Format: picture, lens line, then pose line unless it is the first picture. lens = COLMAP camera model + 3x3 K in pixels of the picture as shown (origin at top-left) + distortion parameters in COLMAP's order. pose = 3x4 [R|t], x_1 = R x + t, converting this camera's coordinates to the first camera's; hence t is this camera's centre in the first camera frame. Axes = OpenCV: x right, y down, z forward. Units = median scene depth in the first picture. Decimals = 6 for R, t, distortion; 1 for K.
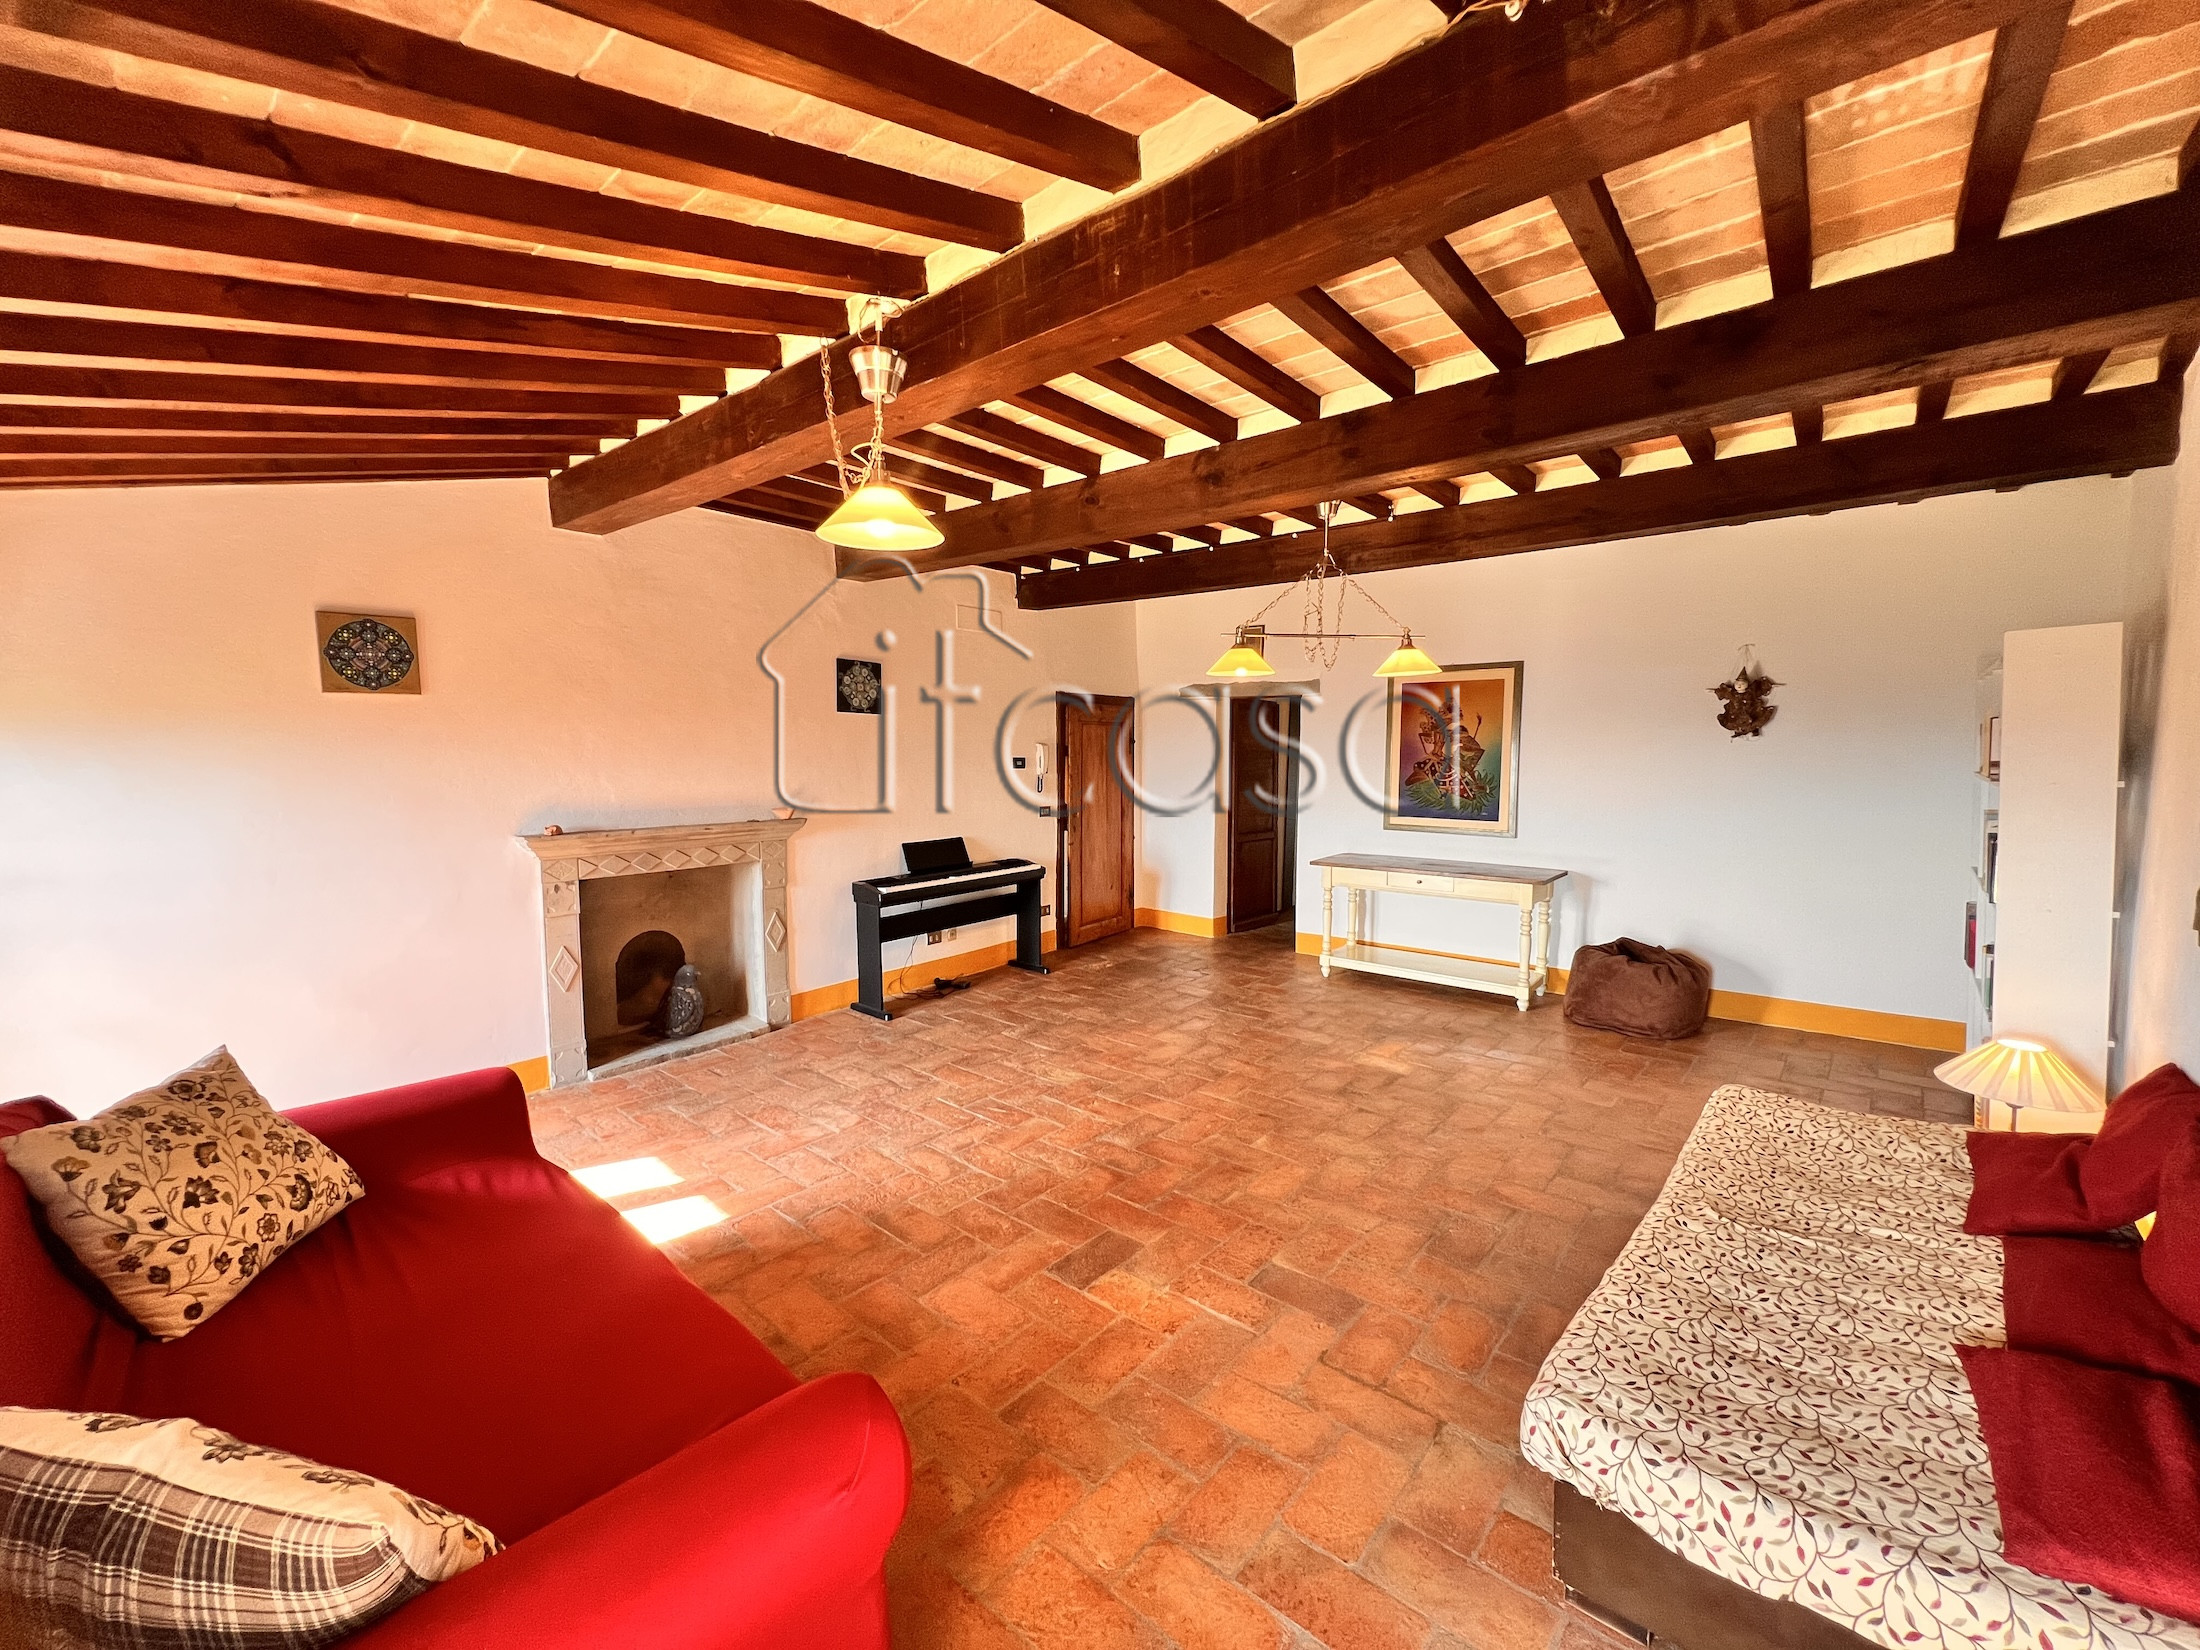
lens RADIAL K [[881.1, 0, 1093.8], [0, 881.1, 817.1], [0, 0, 1]] dist [-0.002994, -0.000442]
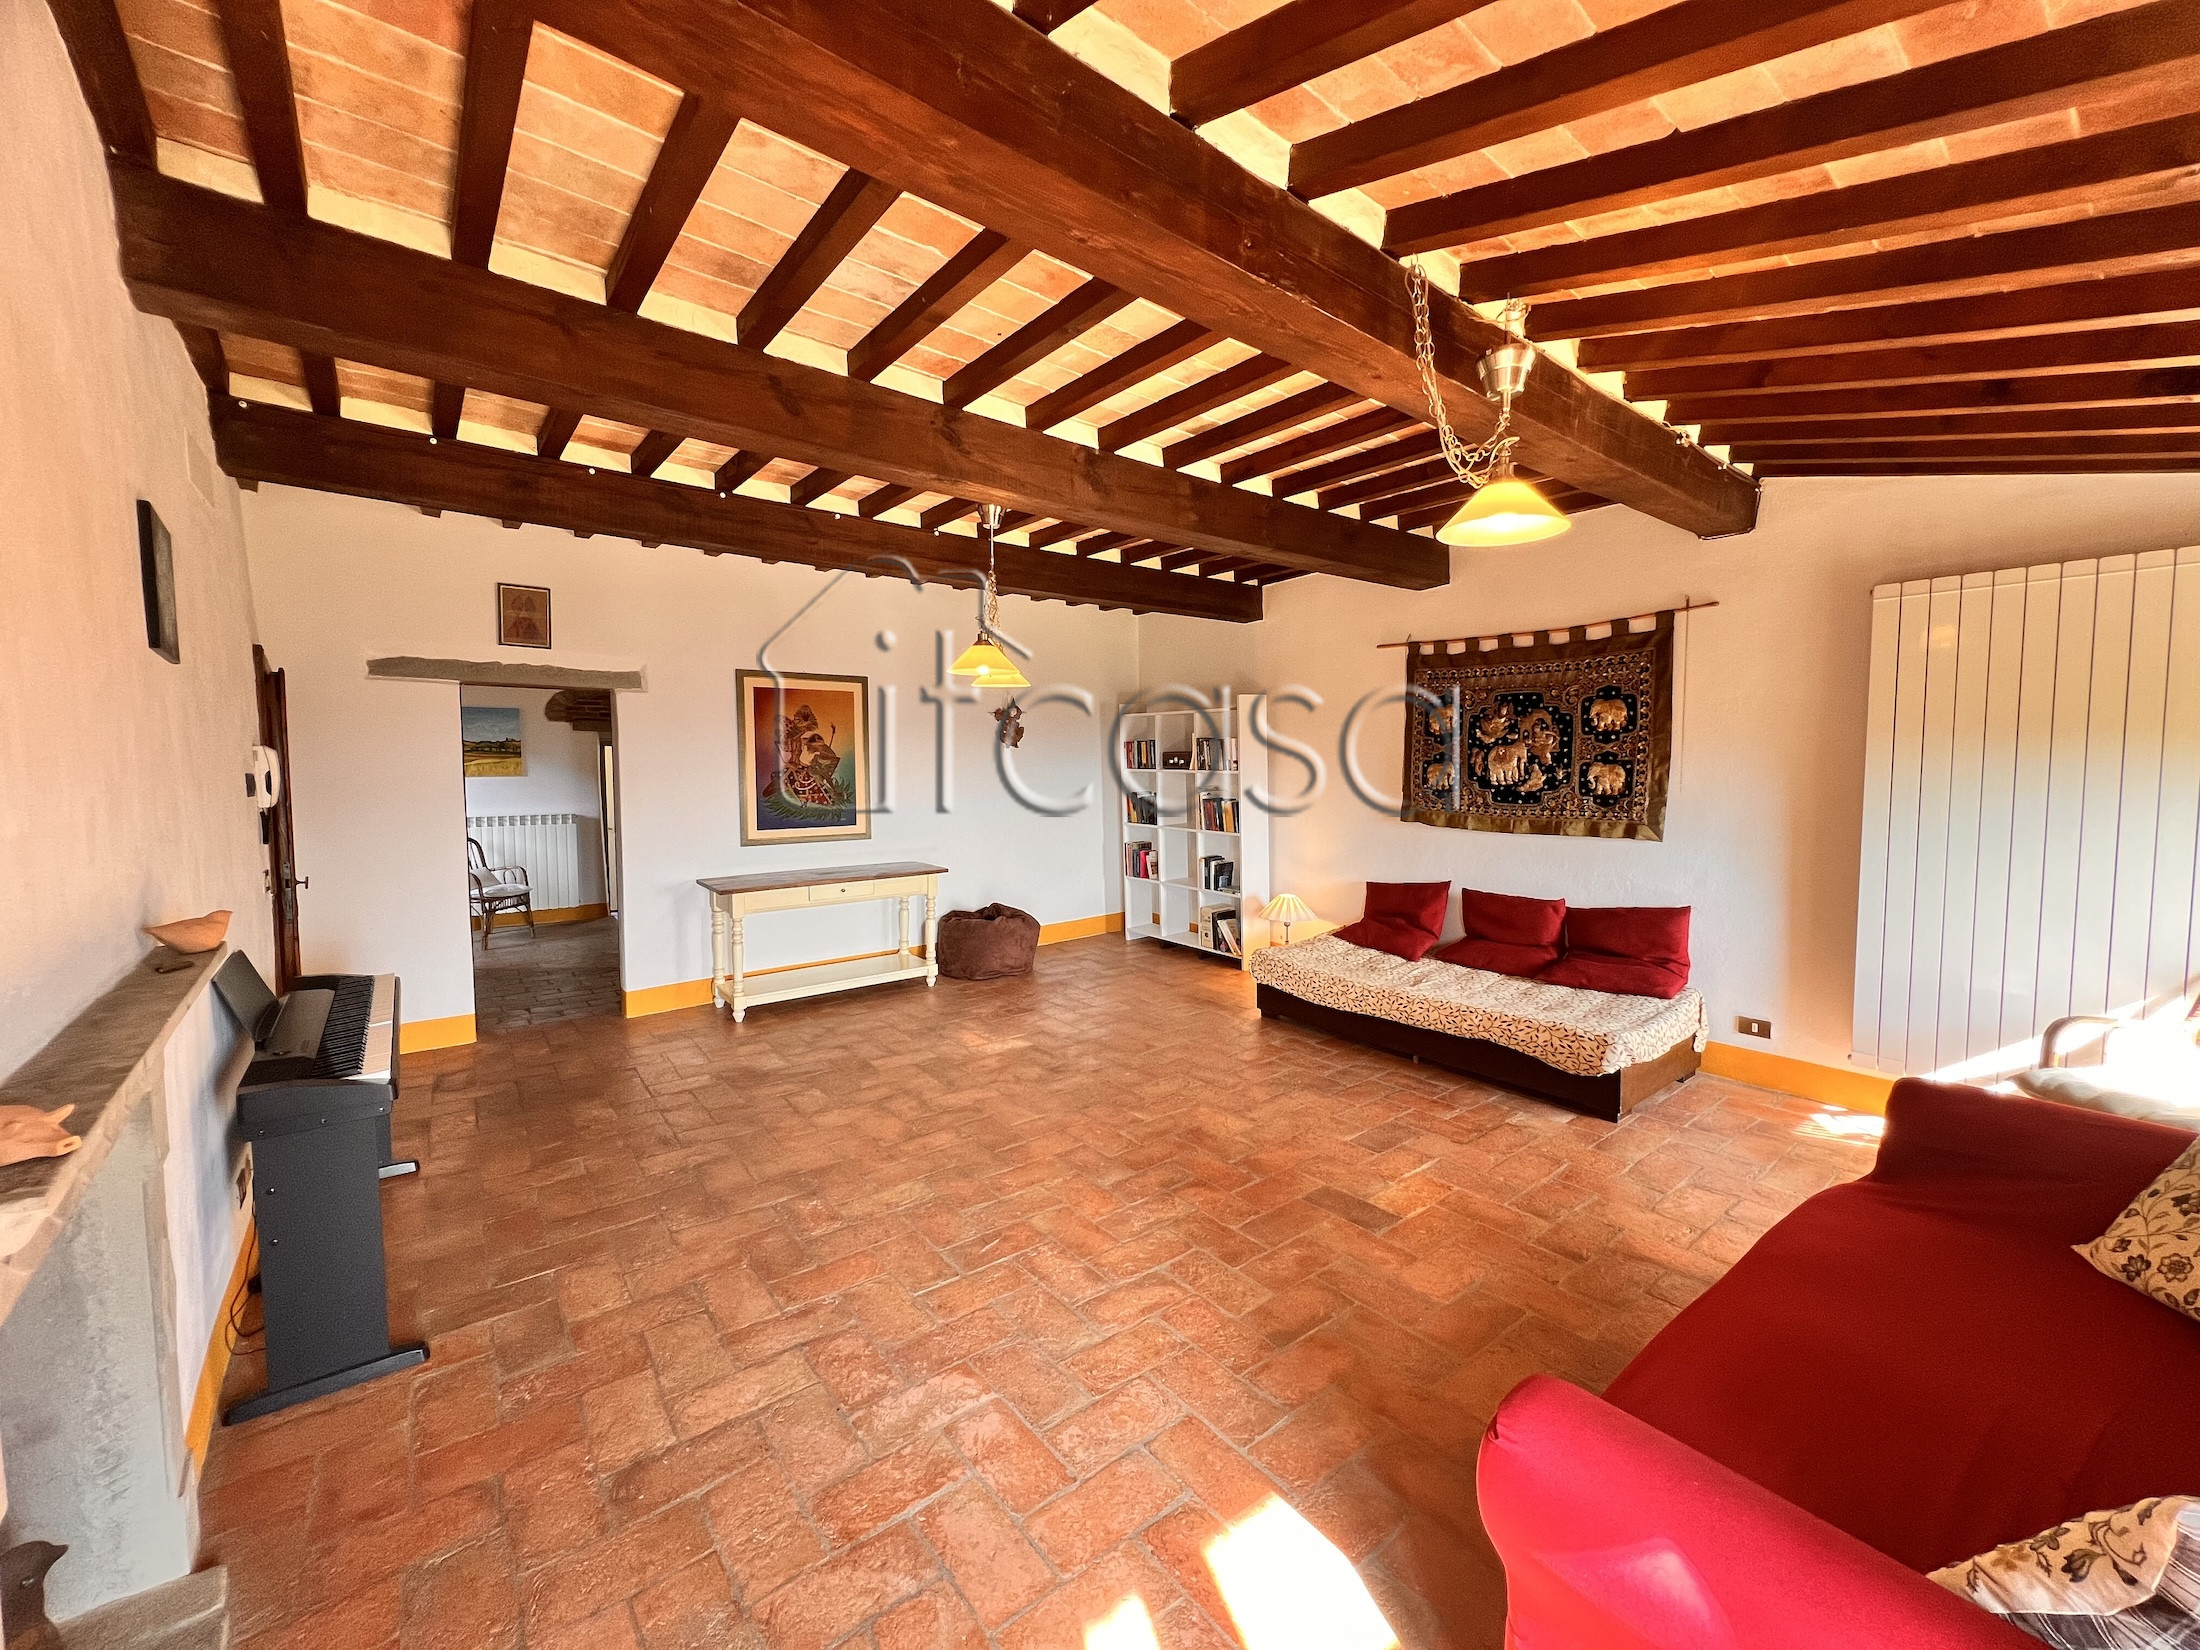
lens RADIAL K [[881.1, 0, 1099.7], [0, 881.1, 826.7], [0, 0, 1]] dist [-0.002994, -0.000442]
pose [[0.191070, -0.072462, 0.978898, -0.697748], [0.081644, 0.994989, 0.057717, -0.040969], [-0.978175, 0.068893, 0.196028, 0.668288]]
